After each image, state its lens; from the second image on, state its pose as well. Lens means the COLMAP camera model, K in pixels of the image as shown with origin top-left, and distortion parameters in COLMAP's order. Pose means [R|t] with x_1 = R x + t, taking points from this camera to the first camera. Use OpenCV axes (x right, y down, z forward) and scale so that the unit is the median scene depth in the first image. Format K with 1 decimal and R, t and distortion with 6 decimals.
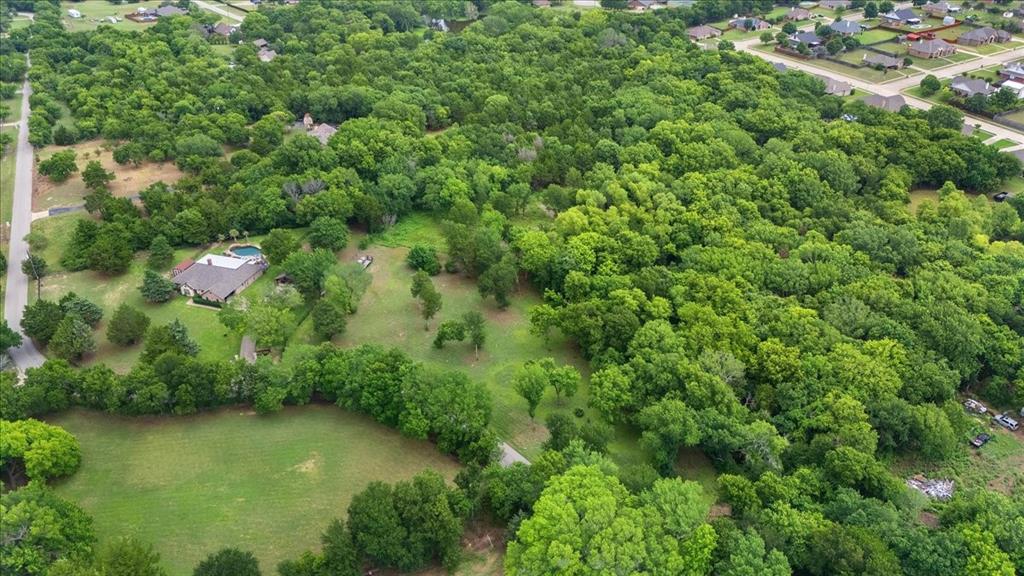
lens RADIAL K [[757.6, 0, 516.7], [0, 757.6, 290.4], [0, 0, 1]] dist [0.071225, -0.068811]
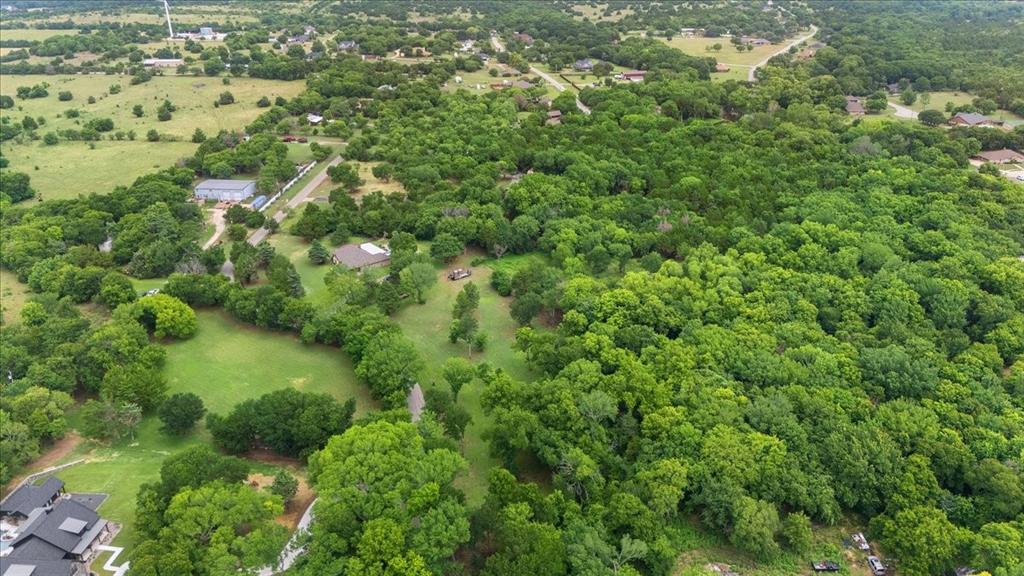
lens RADIAL K [[757.6, 0, 516.7], [0, 757.6, 290.4], [0, 0, 1]] dist [0.071225, -0.068811]
pose [[0.839674, 0.227005, -0.493373, 0.472712], [-0.281985, 0.958633, -0.038836, 0.011070], [0.464147, 0.171733, 0.868951, -0.028541]]
